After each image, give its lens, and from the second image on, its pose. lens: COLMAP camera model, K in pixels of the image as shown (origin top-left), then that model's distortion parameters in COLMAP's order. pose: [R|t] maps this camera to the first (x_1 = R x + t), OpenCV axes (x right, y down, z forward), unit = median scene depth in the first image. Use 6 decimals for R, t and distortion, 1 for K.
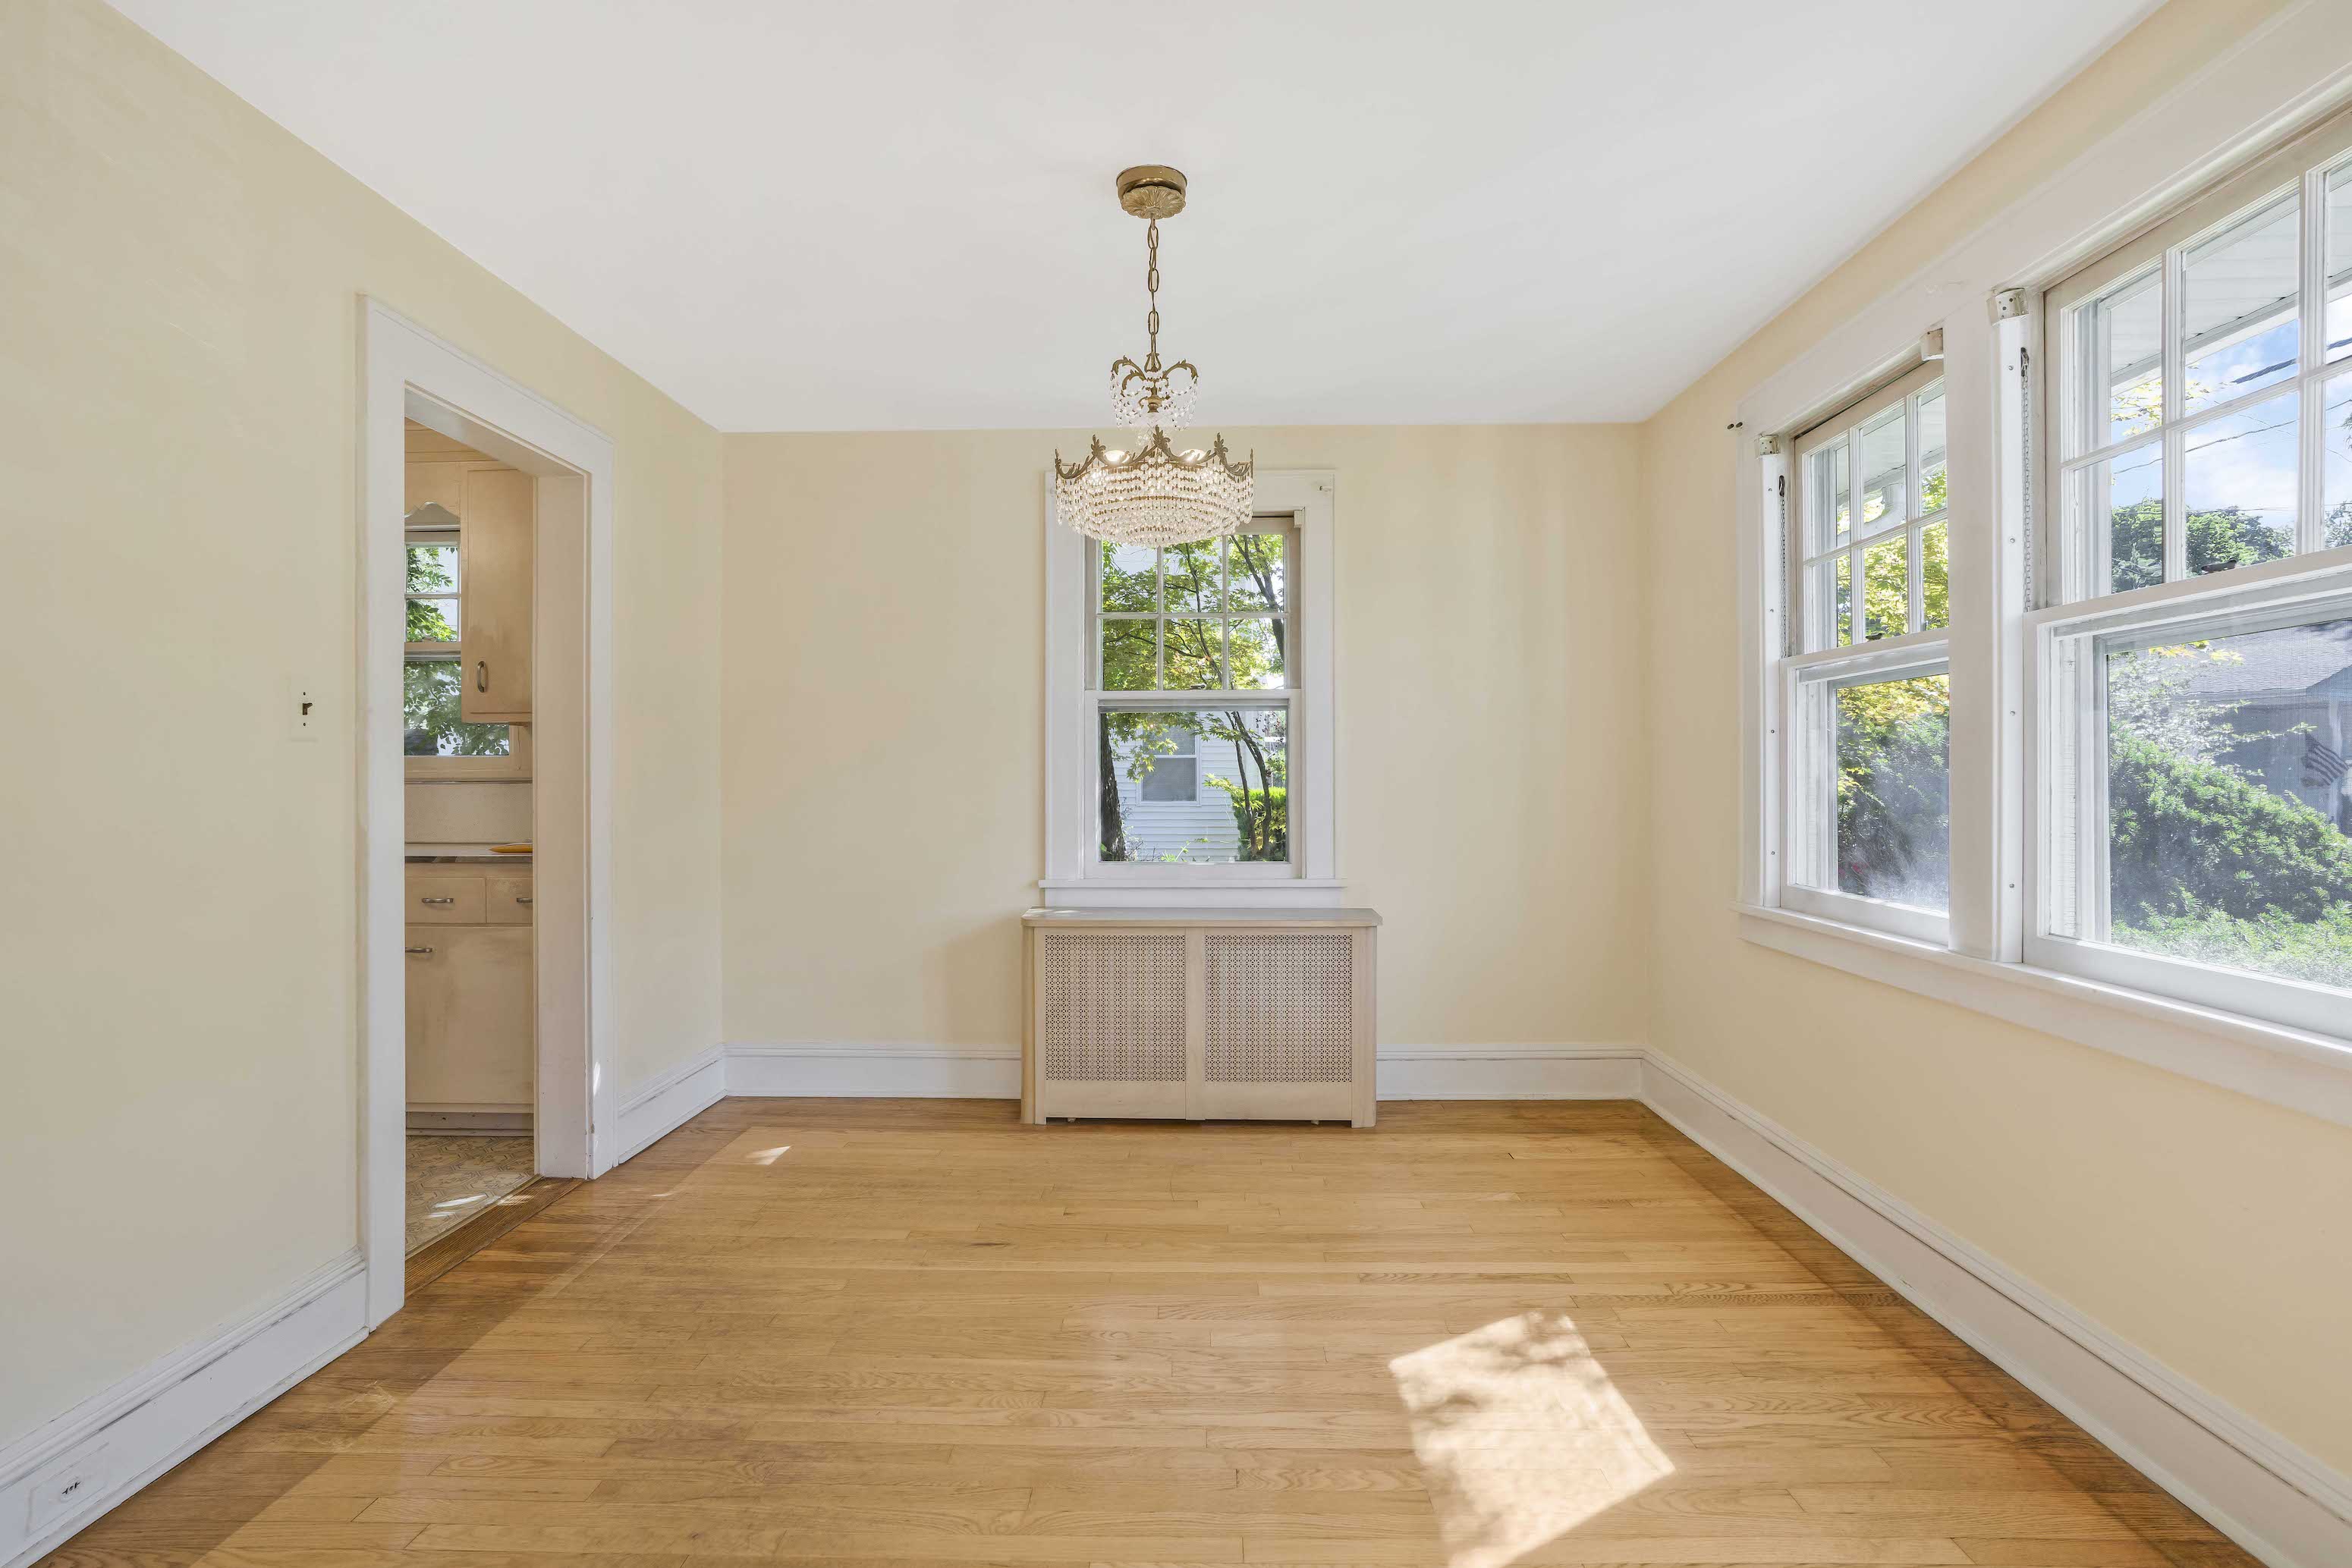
lens RADIAL K [[1140.8, 0, 1166.5], [0, 1140.8, 773.7], [0, 0, 1]] dist [-0.057535, 0.028093]
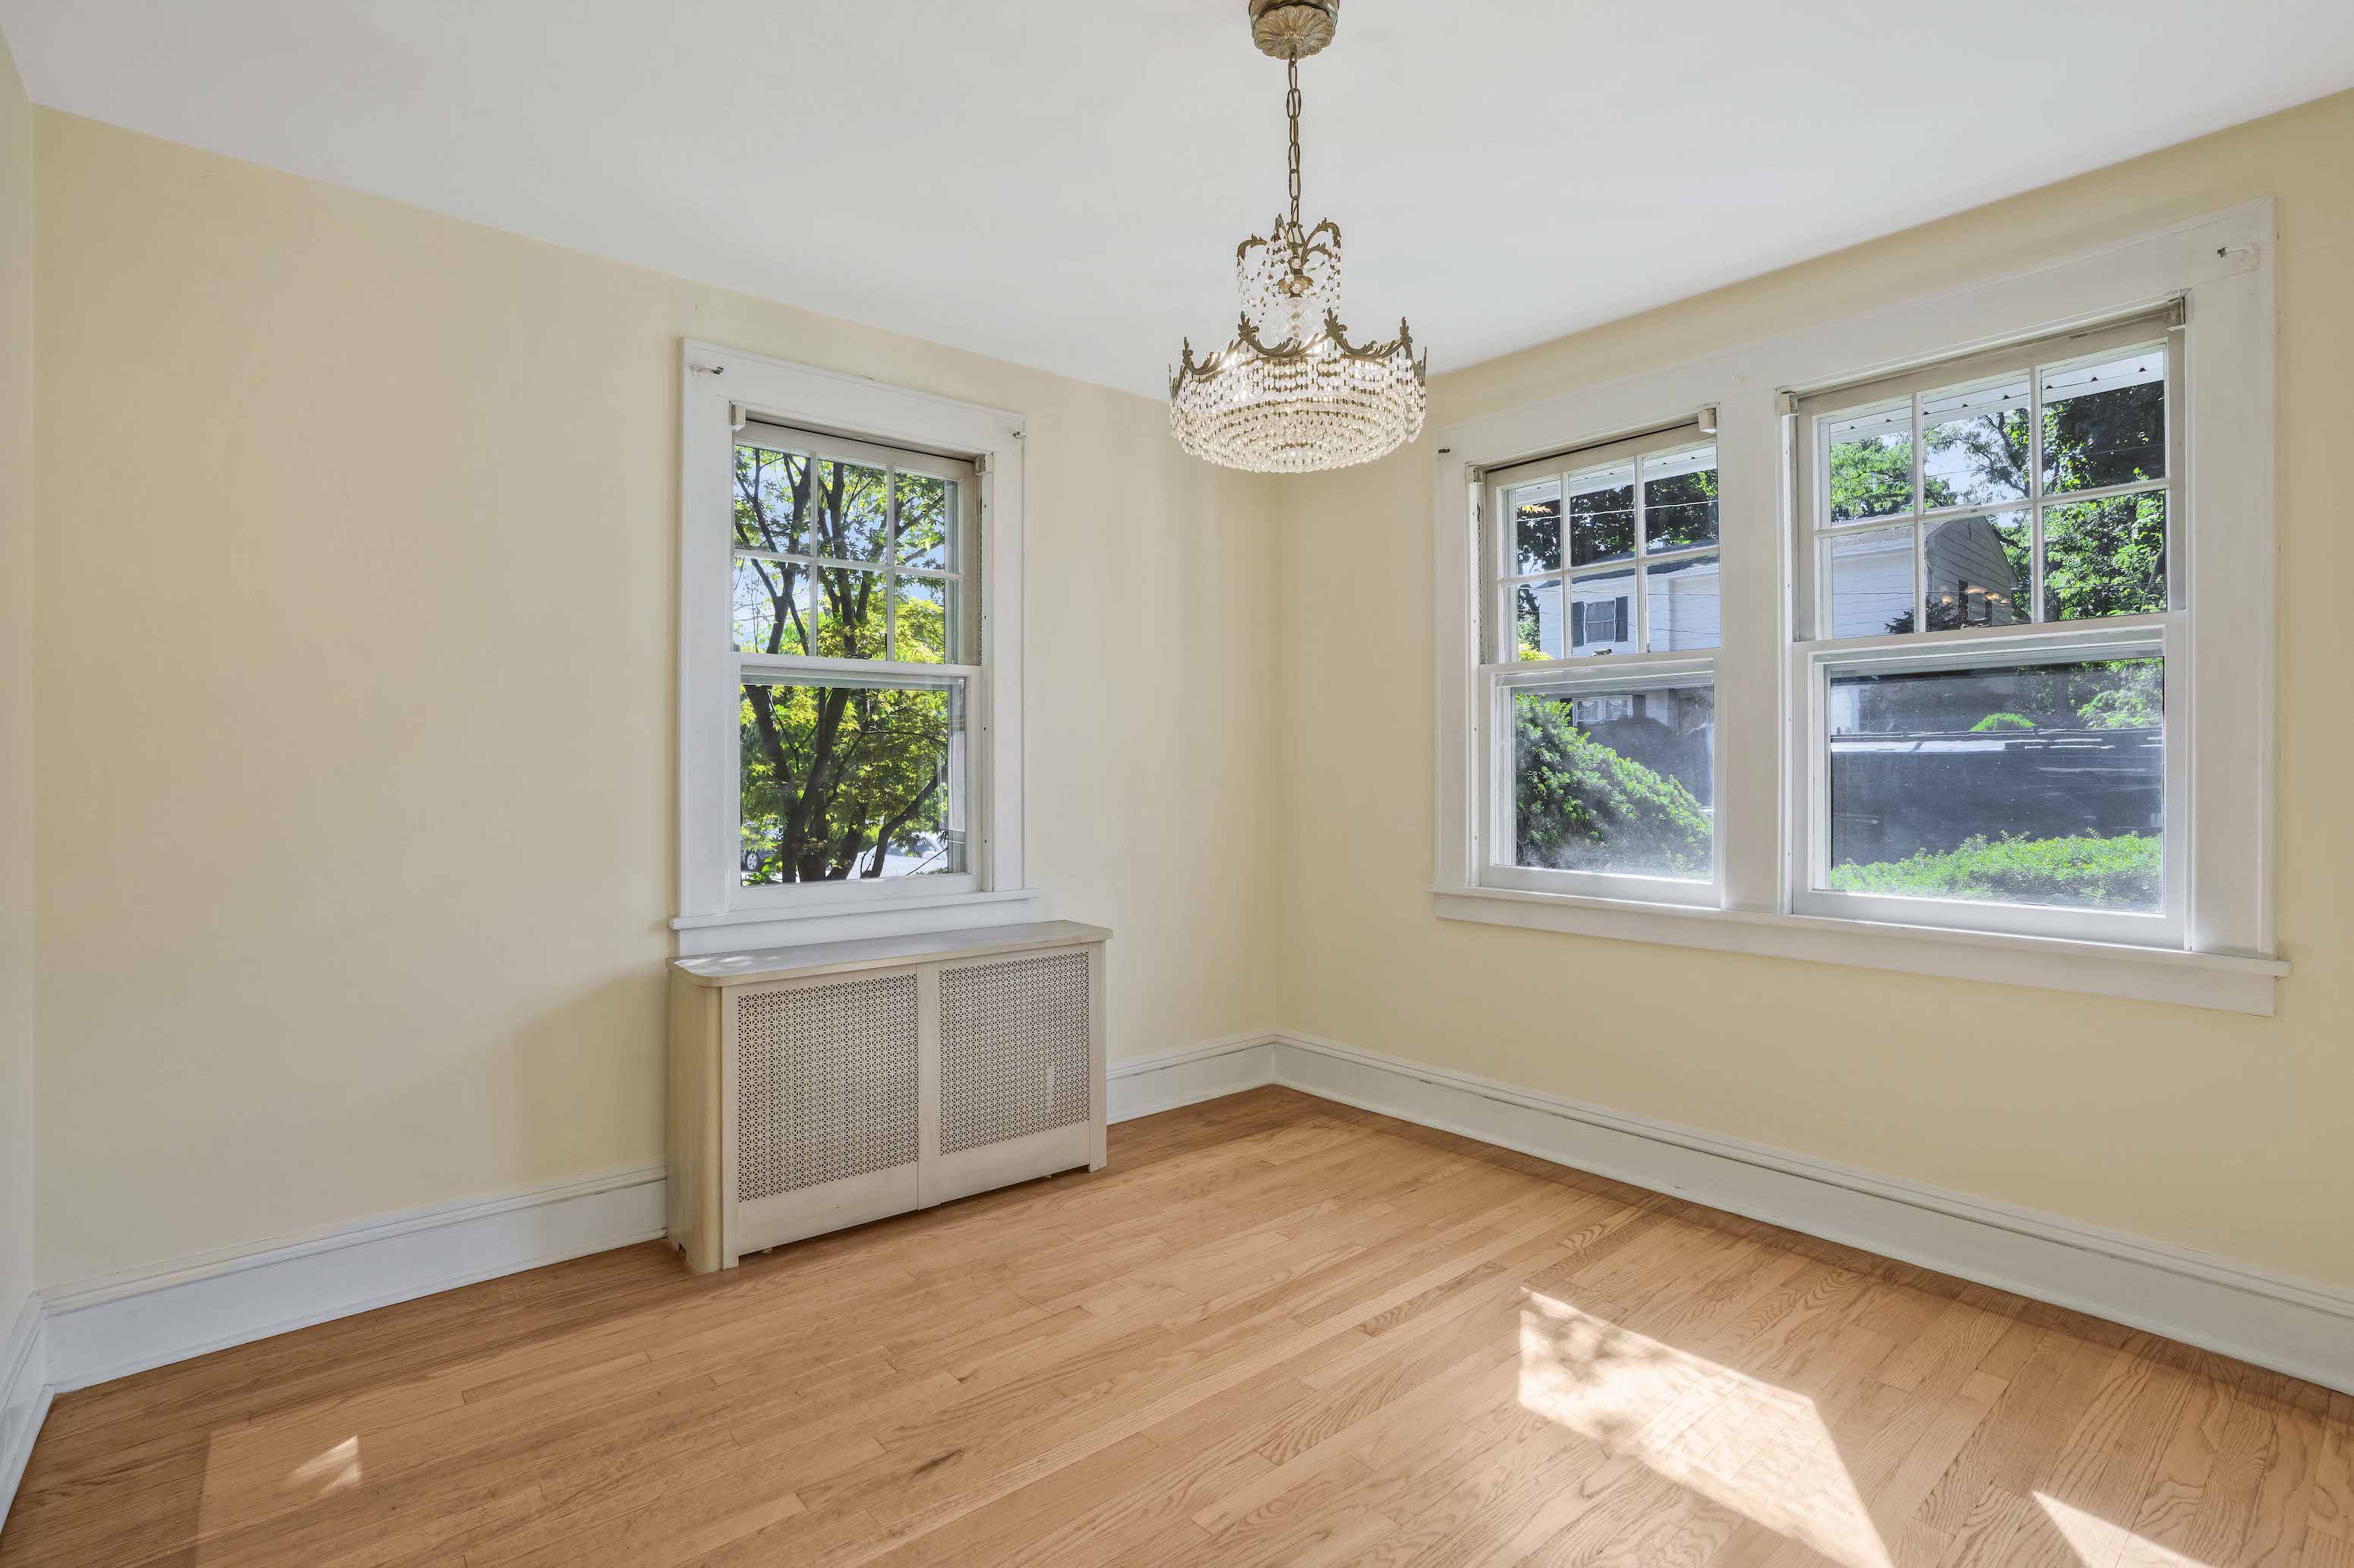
lens RADIAL K [[1141.9, 0, 1167.5], [0, 1141.9, 773.6], [0, 0, 1]] dist [-0.057535, 0.028093]
pose [[0.738459, 0.001969, 0.674295, -0.415811], [-0.002839, 0.999996, 0.000189, 0.005123], [-0.674292, -0.002054, 0.738462, 0.341638]]
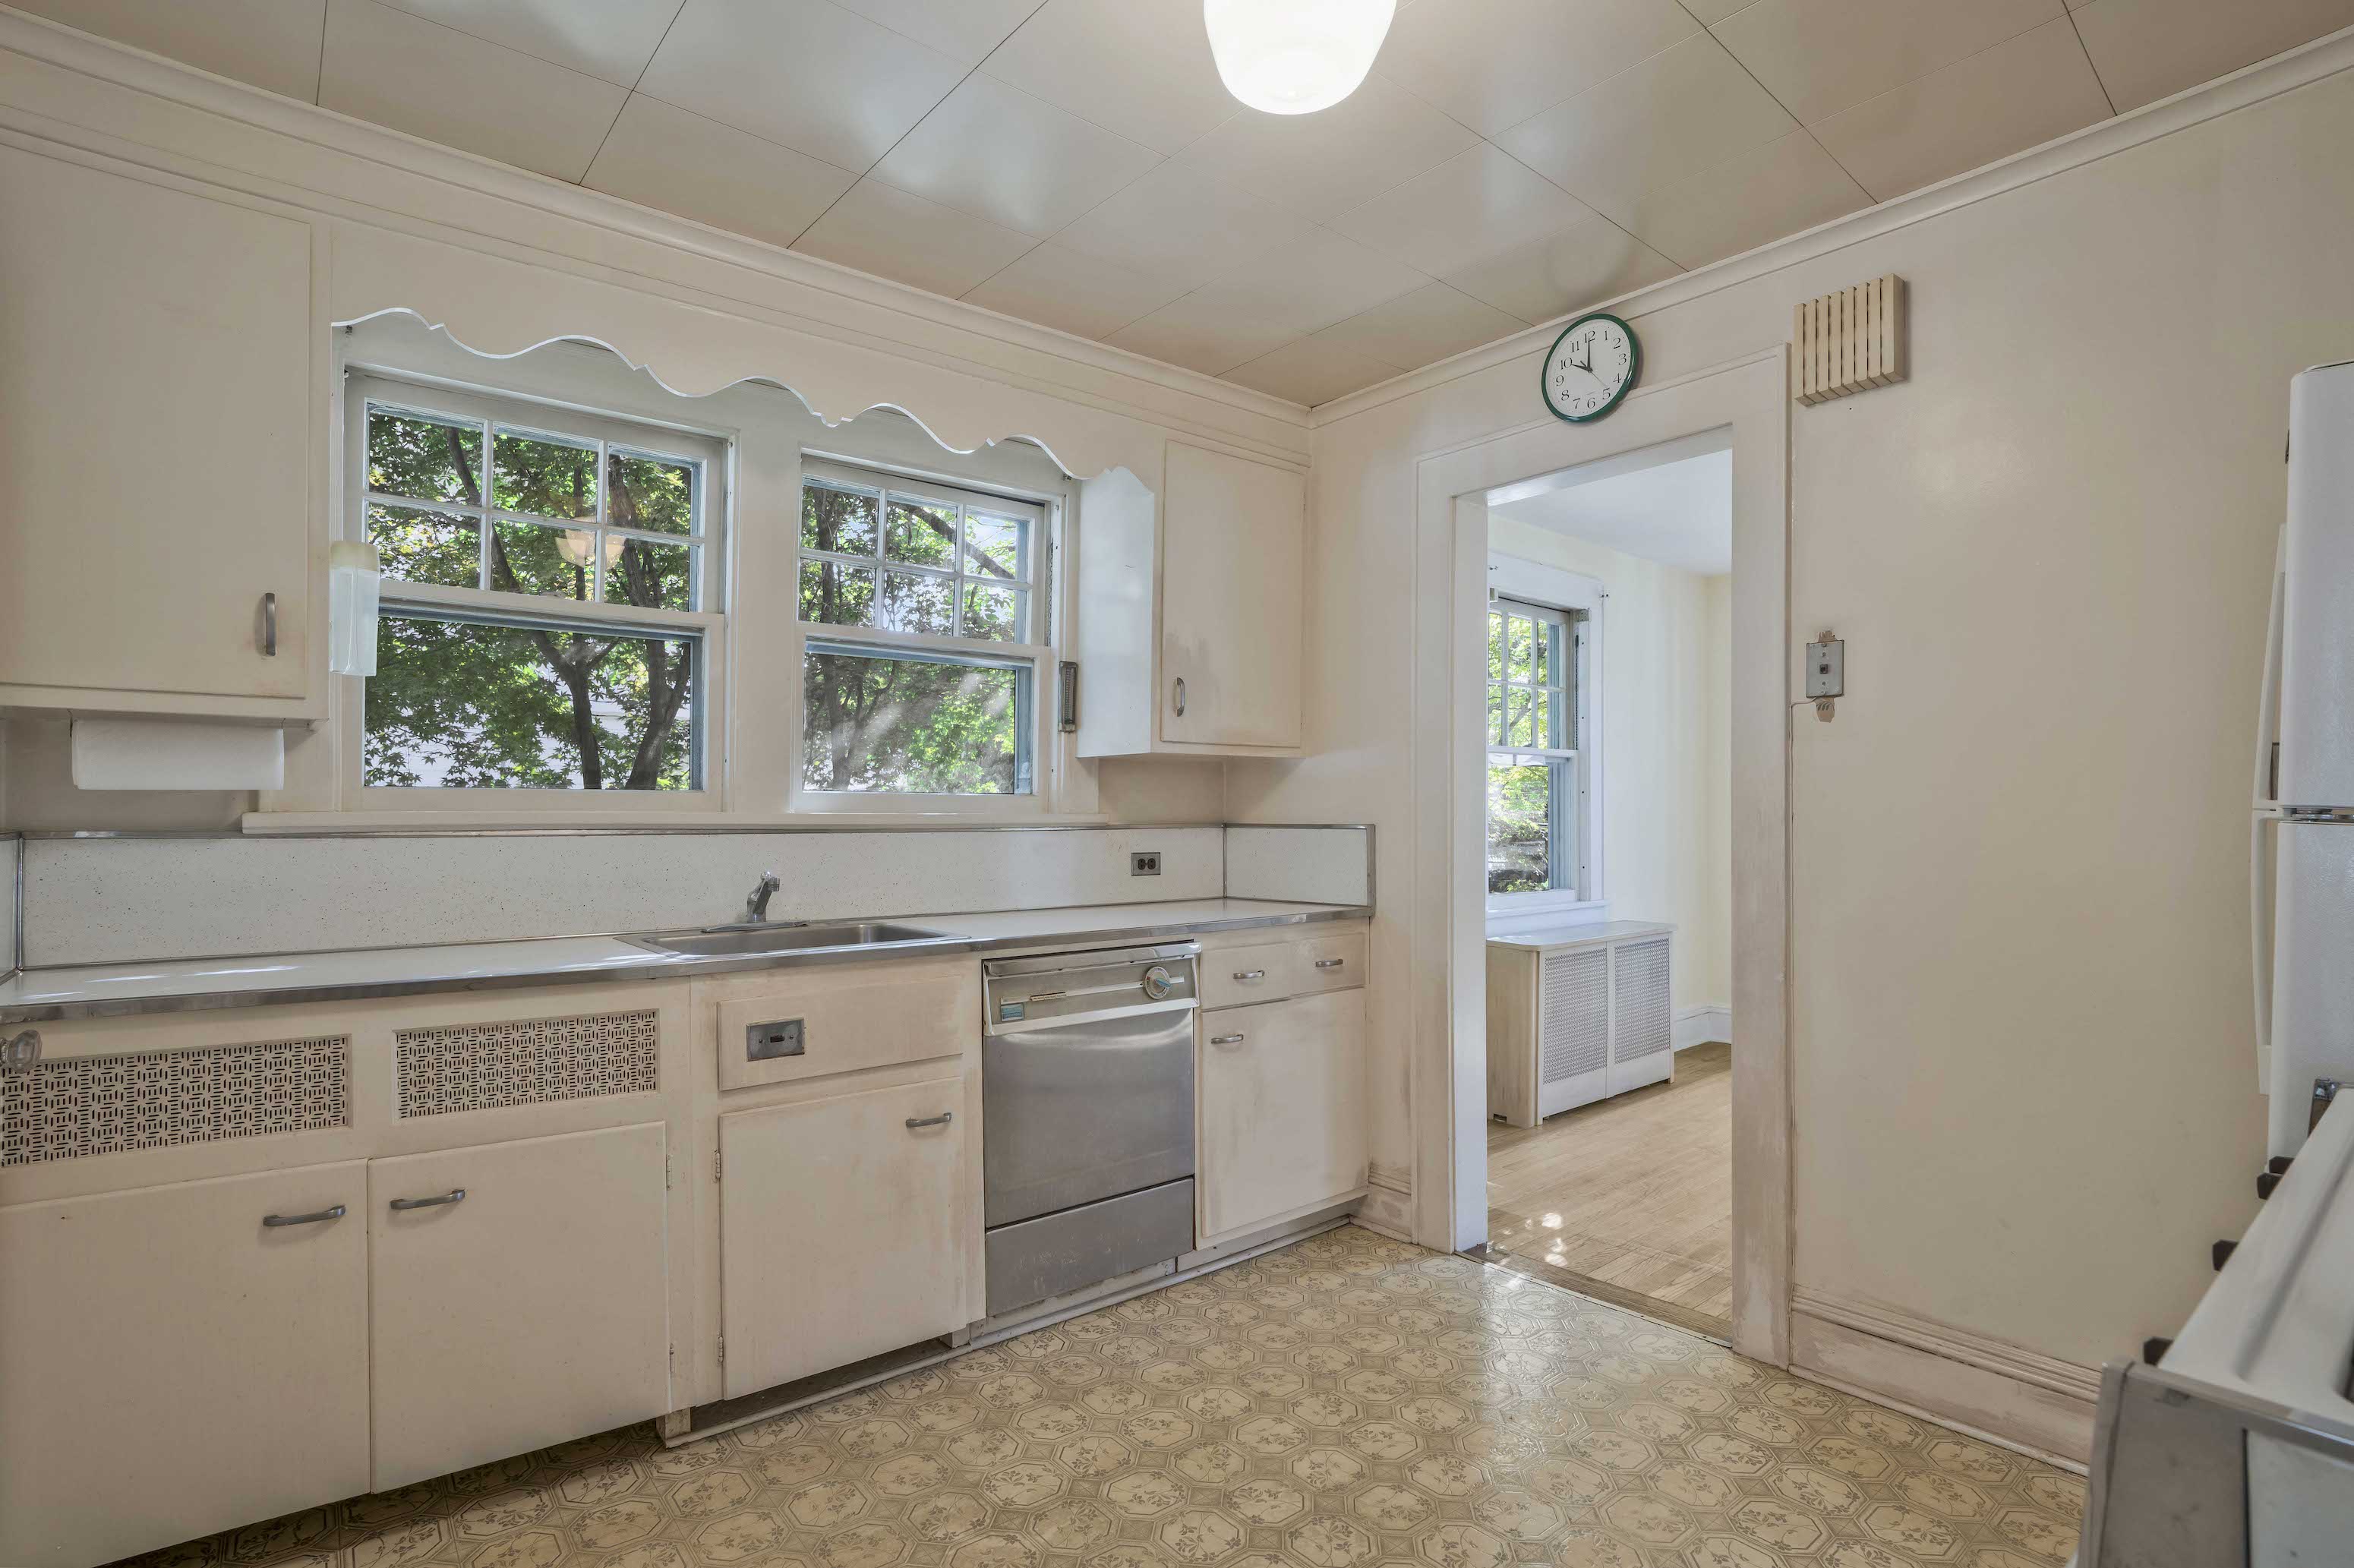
lens RADIAL K [[1257.6, 0, 1181.7], [0, 1257.6, 819.8], [0, 0, 1]] dist [-0.003853, -0.001109]
pose [[0.695224, -0.001994, 0.718790, -1.407176], [0.001422, 0.999998, 0.001399, -0.000115], [-0.718791, 0.000049, 0.695226, 0.419070]]
